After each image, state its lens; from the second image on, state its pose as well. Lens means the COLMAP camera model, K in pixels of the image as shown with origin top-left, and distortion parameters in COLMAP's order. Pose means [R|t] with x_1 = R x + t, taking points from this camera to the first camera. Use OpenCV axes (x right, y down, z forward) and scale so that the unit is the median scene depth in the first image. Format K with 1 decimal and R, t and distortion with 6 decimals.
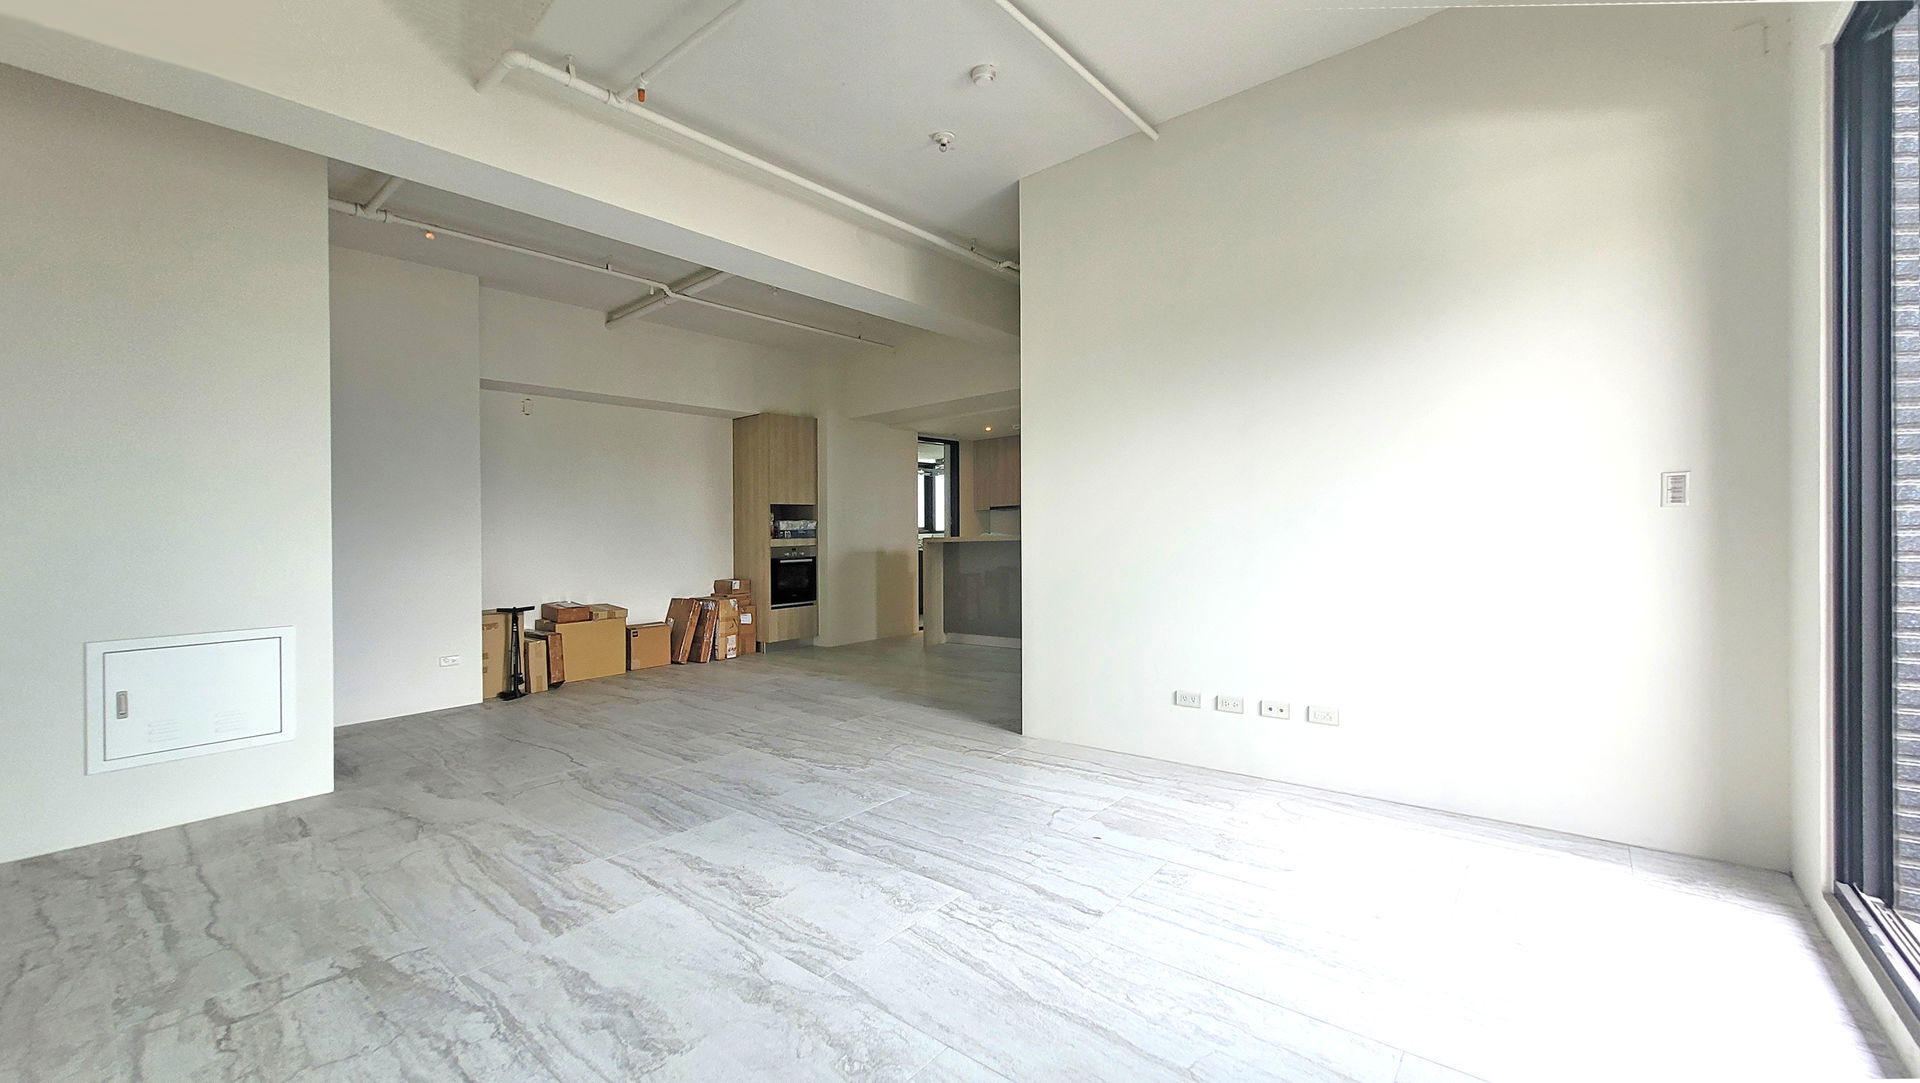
lens RADIAL K [[734.4, 0, 913.8], [0, 734.4, 531.7], [0, 0, 1]] dist [0.003974, -0.000029]
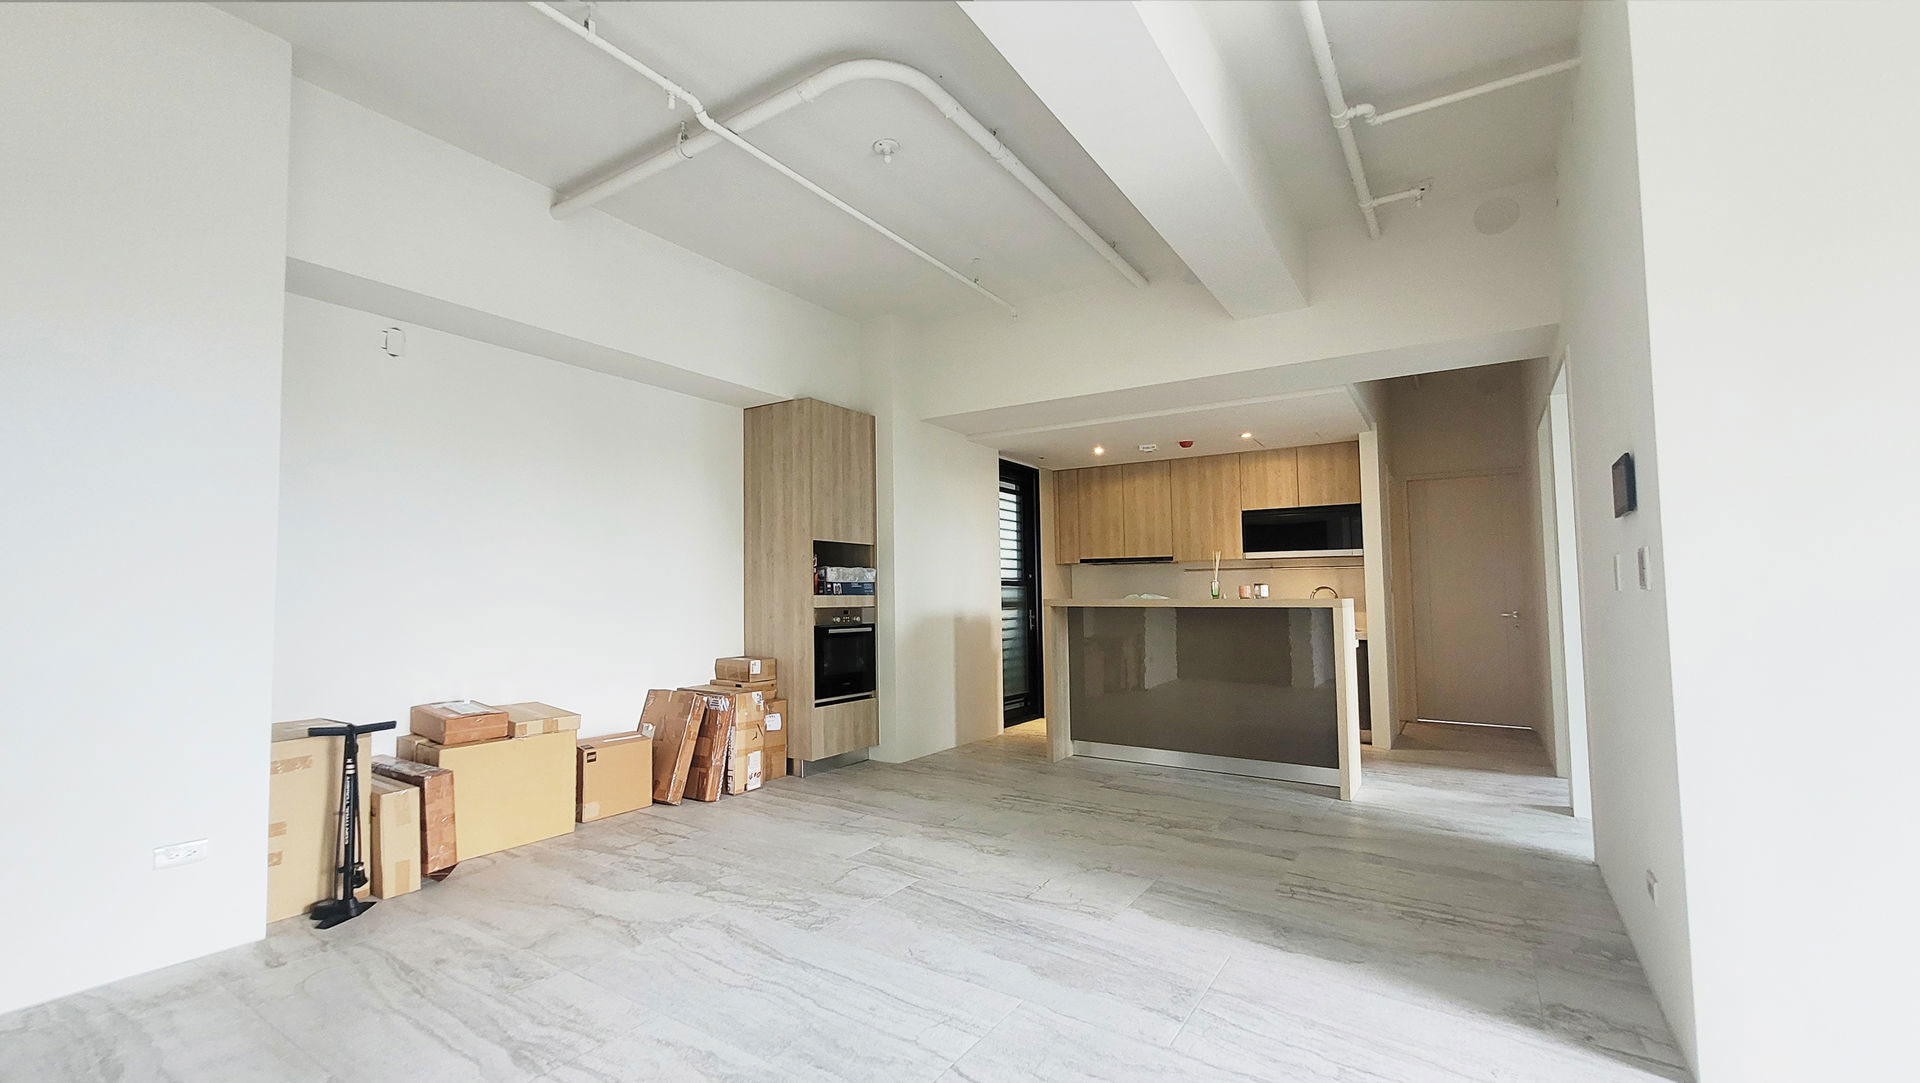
lens RADIAL K [[734.4, 0, 948.9], [0, 734.4, 592.0], [0, 0, 1]] dist [0.003974, -0.000029]
pose [[0.985214, 0.025557, 0.169410, -0.210126], [-0.025235, 0.999673, -0.004056, 0.007482], [-0.169459, -0.000279, 0.985537, 0.400117]]
